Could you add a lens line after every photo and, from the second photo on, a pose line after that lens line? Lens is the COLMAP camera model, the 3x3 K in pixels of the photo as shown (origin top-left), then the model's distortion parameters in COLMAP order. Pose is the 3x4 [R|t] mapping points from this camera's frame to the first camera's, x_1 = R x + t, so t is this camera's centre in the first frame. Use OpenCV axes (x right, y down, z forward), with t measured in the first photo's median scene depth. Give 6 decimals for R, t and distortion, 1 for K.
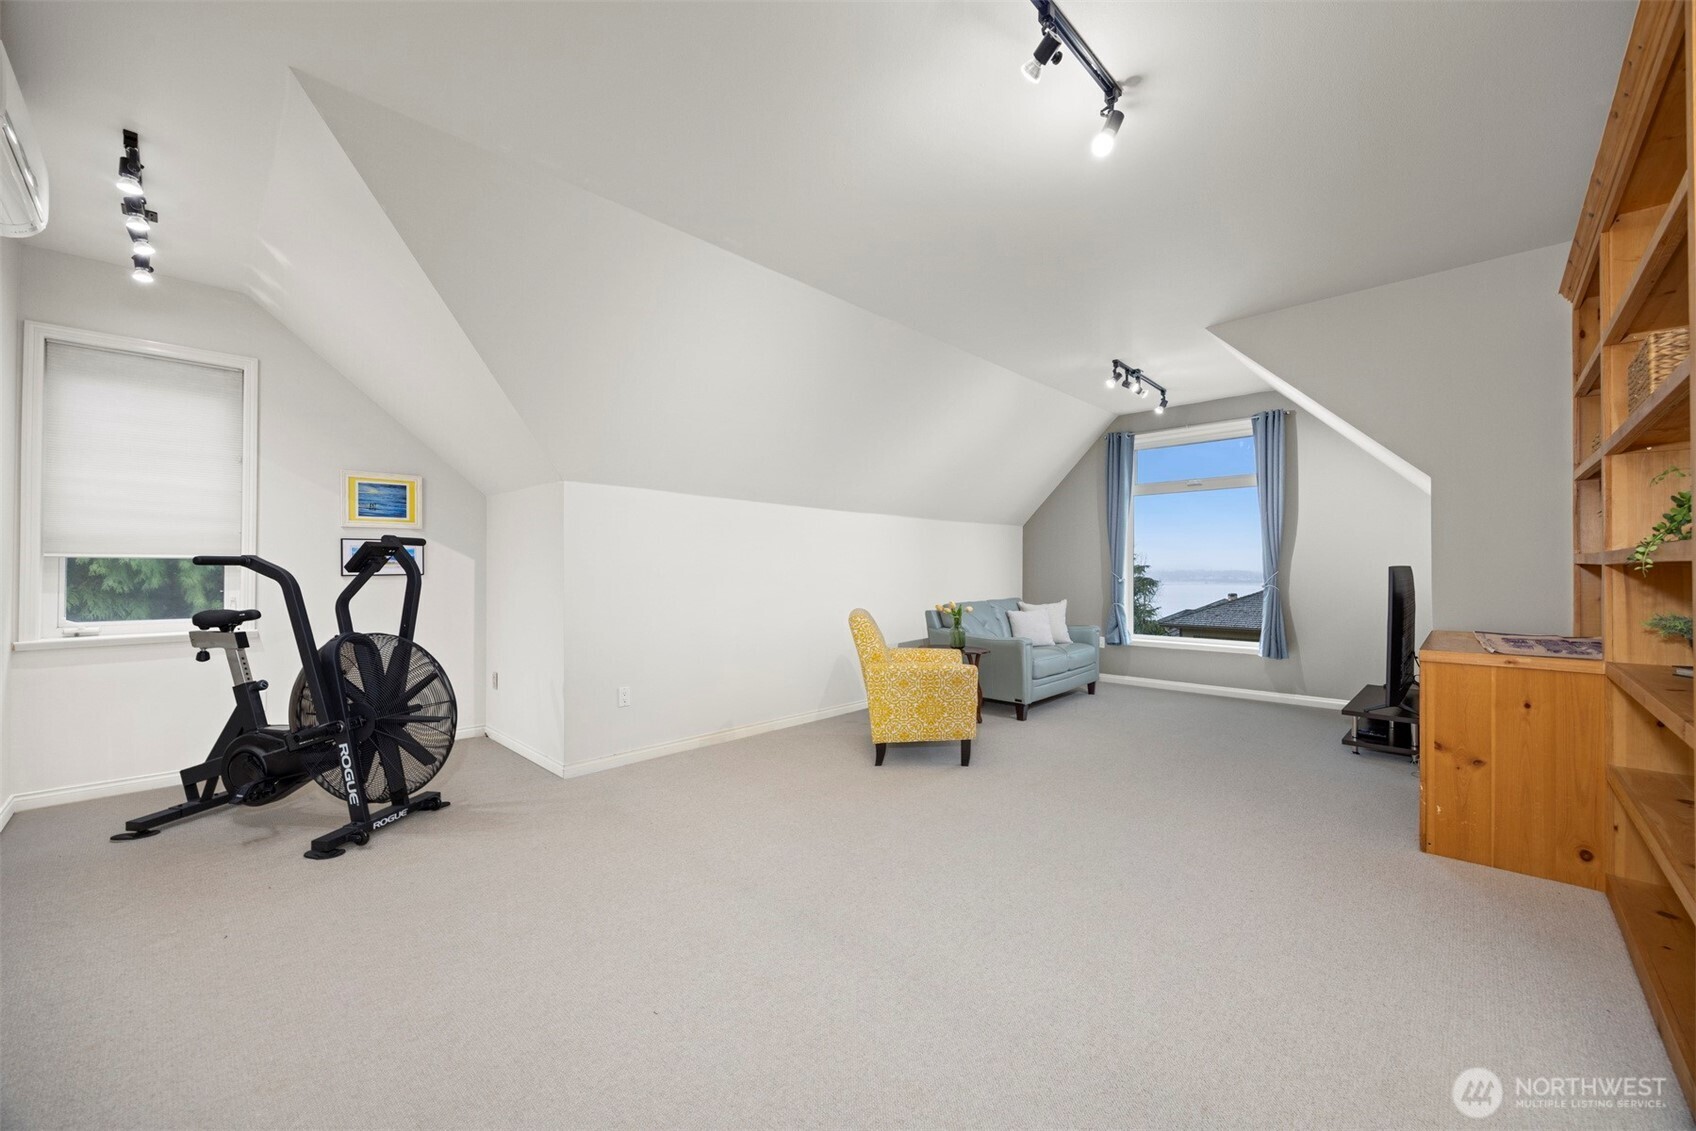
lens RADIAL K [[650.6, 0, 850.6], [0, 650.6, 564.4], [0, 0, 1]] dist [0.001971, 0.000232]
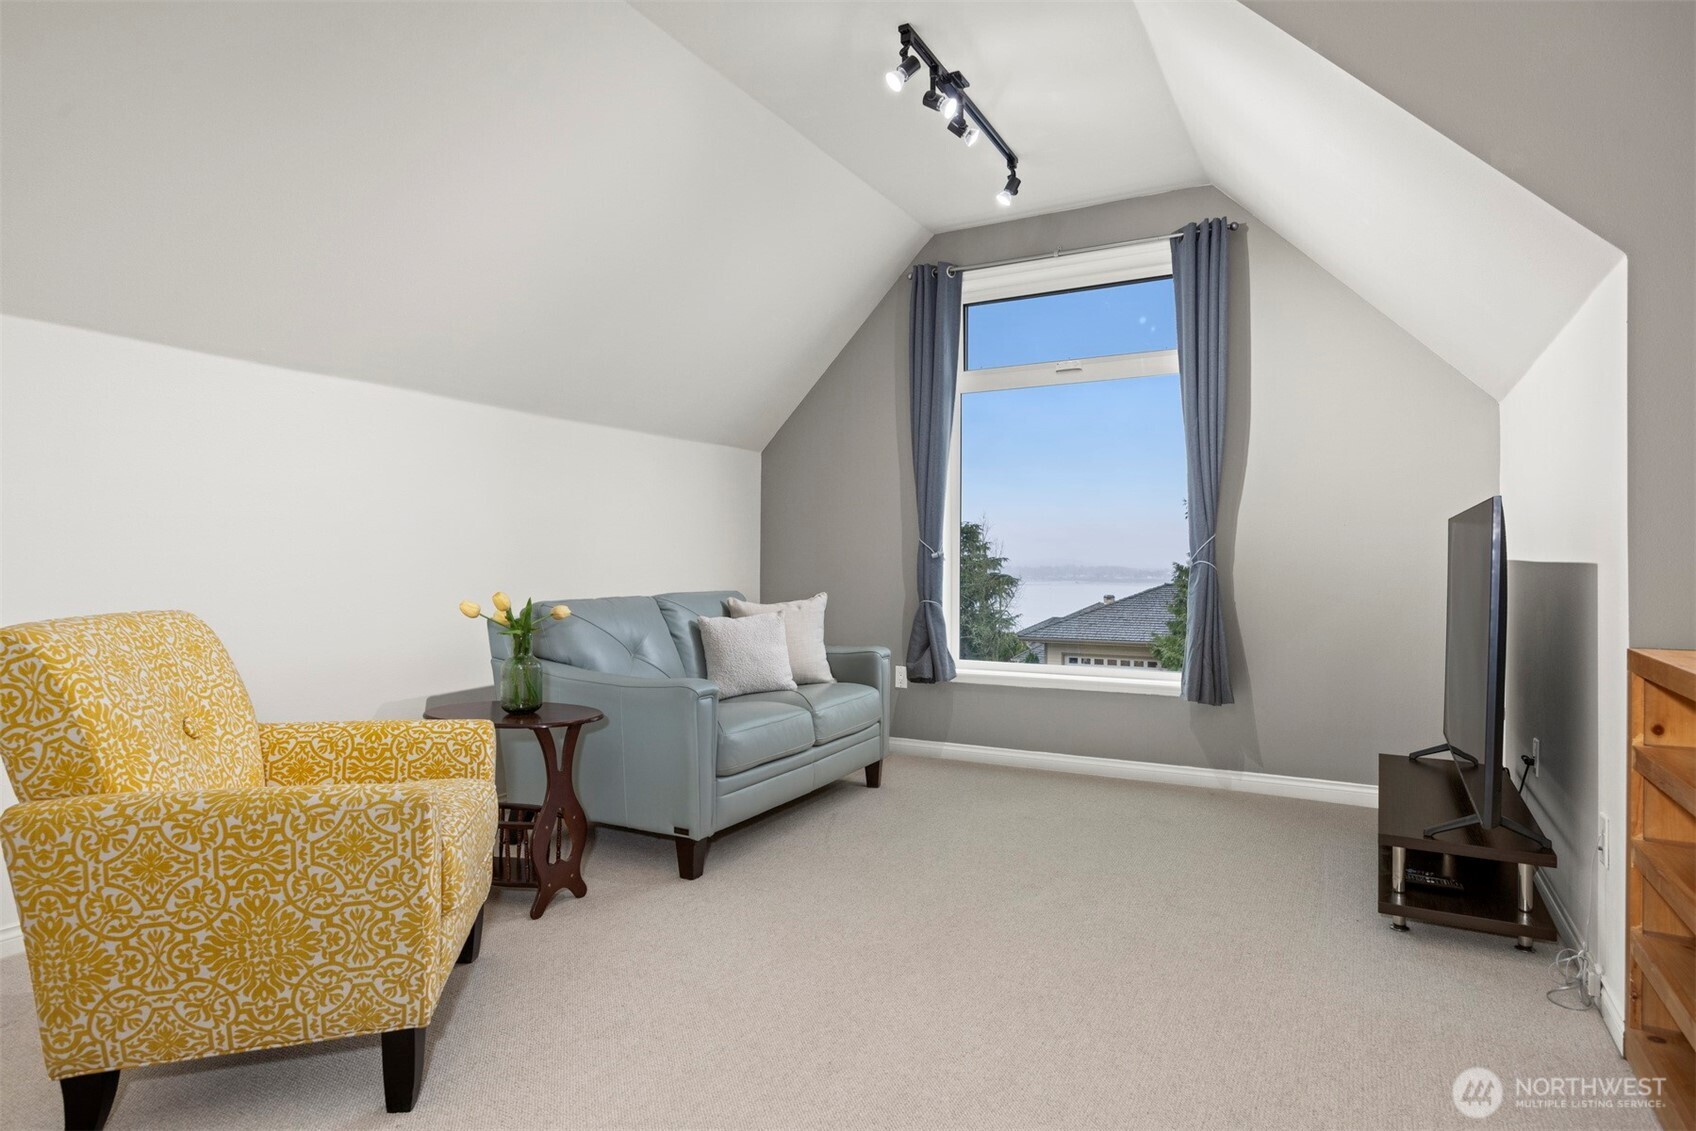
lens RADIAL K [[937.0, 0, 847.1], [0, 937.0, 563.3], [0, 0, 1]] dist [0.001600, -0.000223]
pose [[0.966539, 0.004448, 0.256480, 0.174450], [-0.006269, 0.999961, 0.006286, 0.028866], [-0.256442, -0.007684, 0.966529, 0.336750]]
